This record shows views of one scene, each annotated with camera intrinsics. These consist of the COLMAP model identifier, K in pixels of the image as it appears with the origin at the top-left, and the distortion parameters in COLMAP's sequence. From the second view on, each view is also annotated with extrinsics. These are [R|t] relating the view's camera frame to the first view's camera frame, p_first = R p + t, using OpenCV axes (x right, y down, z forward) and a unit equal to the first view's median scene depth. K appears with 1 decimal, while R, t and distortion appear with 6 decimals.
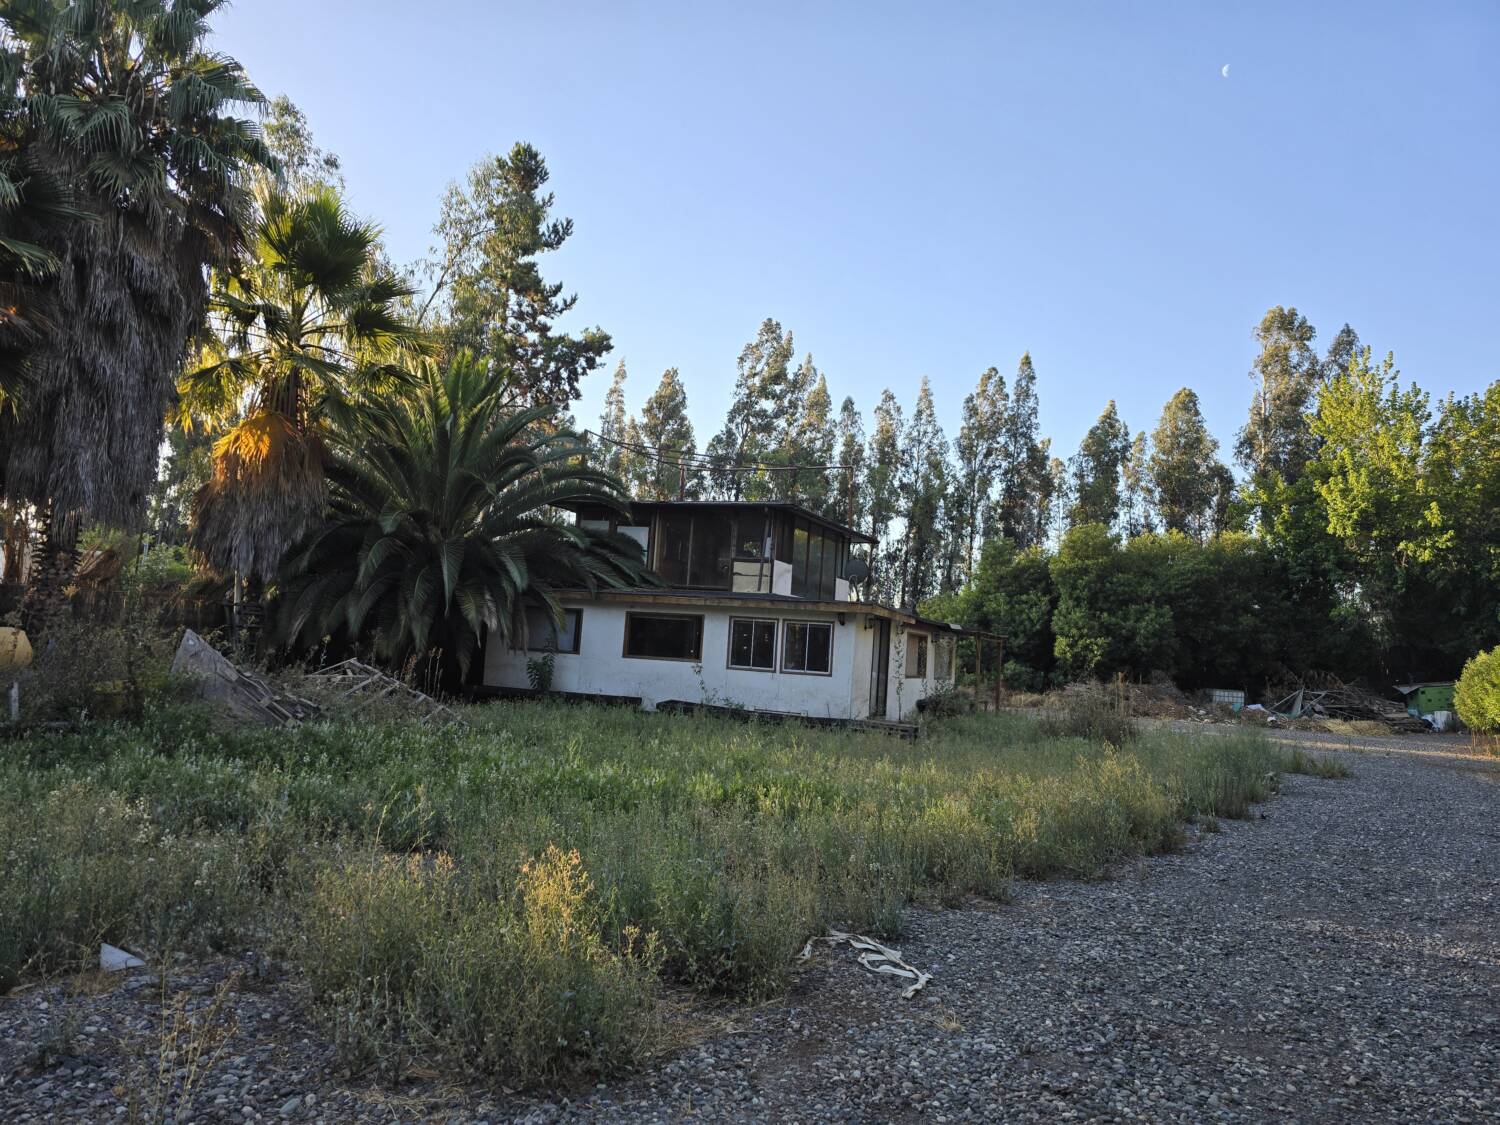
lens RADIAL K [[1006.0, 0, 749.9], [0, 1006.0, 564.0], [0, 0, 1]] dist [0.003347, 0.001033]
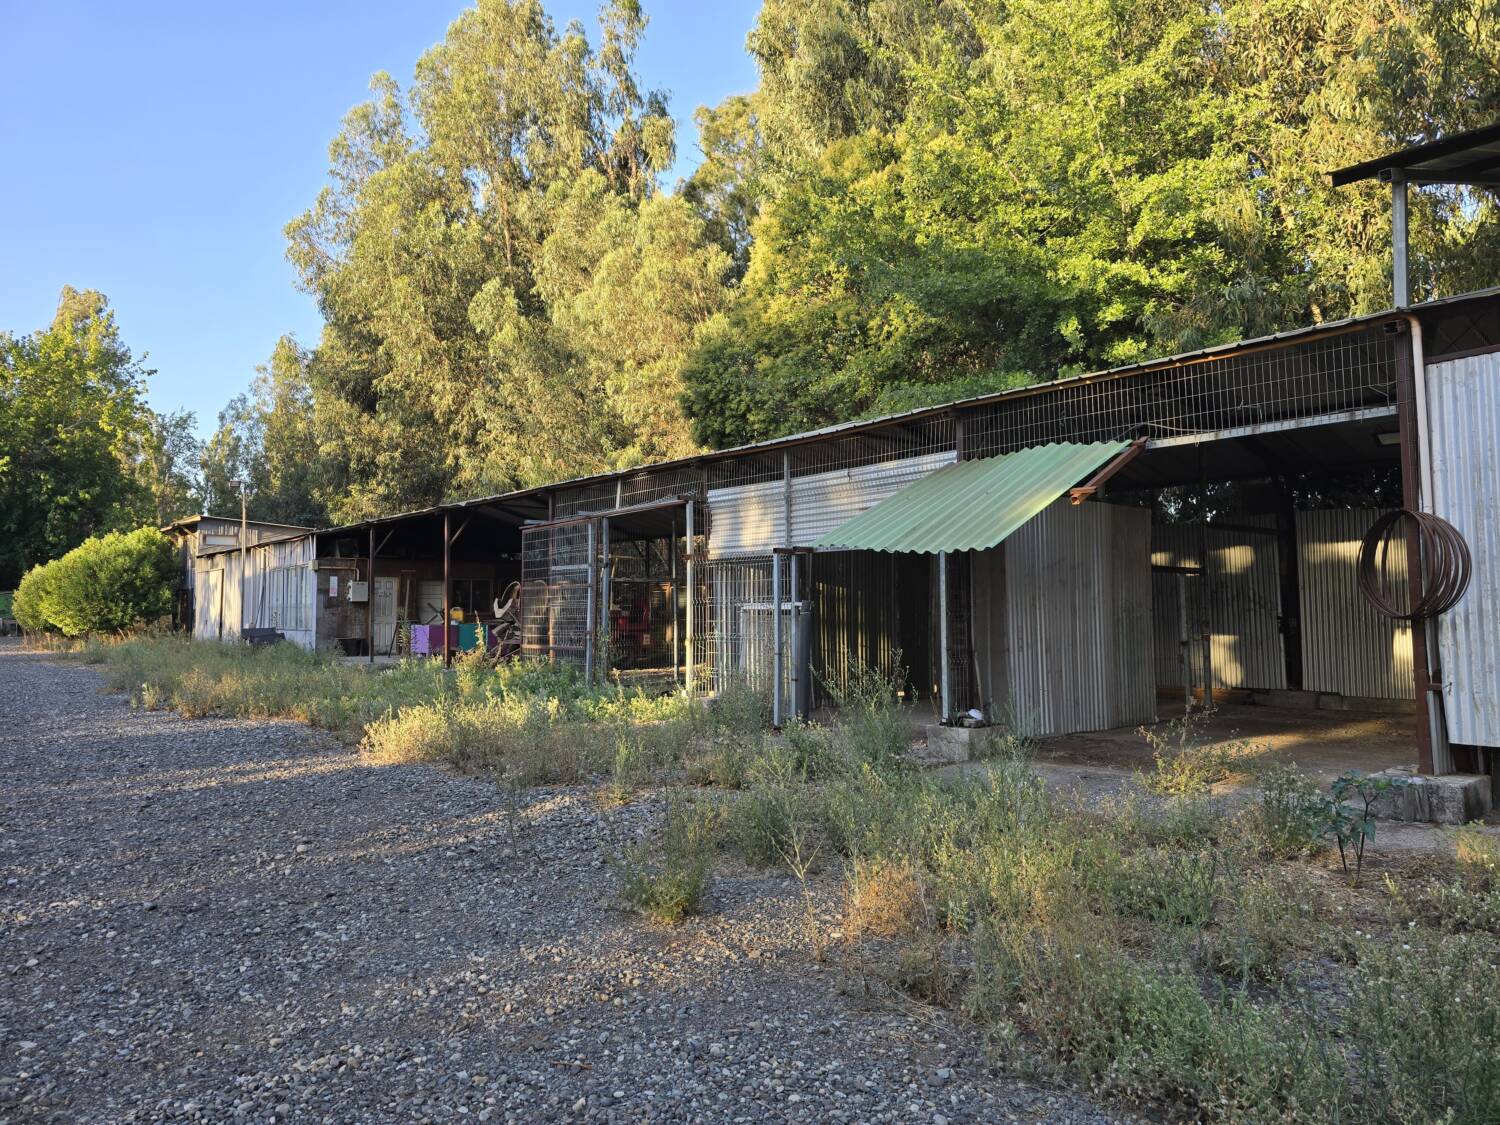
lens RADIAL K [[1006.0, 0, 750.2], [0, 1006.0, 560.2], [0, 0, 1]] dist [0.003347, 0.001033]
pose [[0.300843, -0.019856, 0.953467, -0.125356], [-0.064829, 0.997045, 0.041218, -0.017951], [-0.951468, -0.074212, 0.298667, -0.127241]]
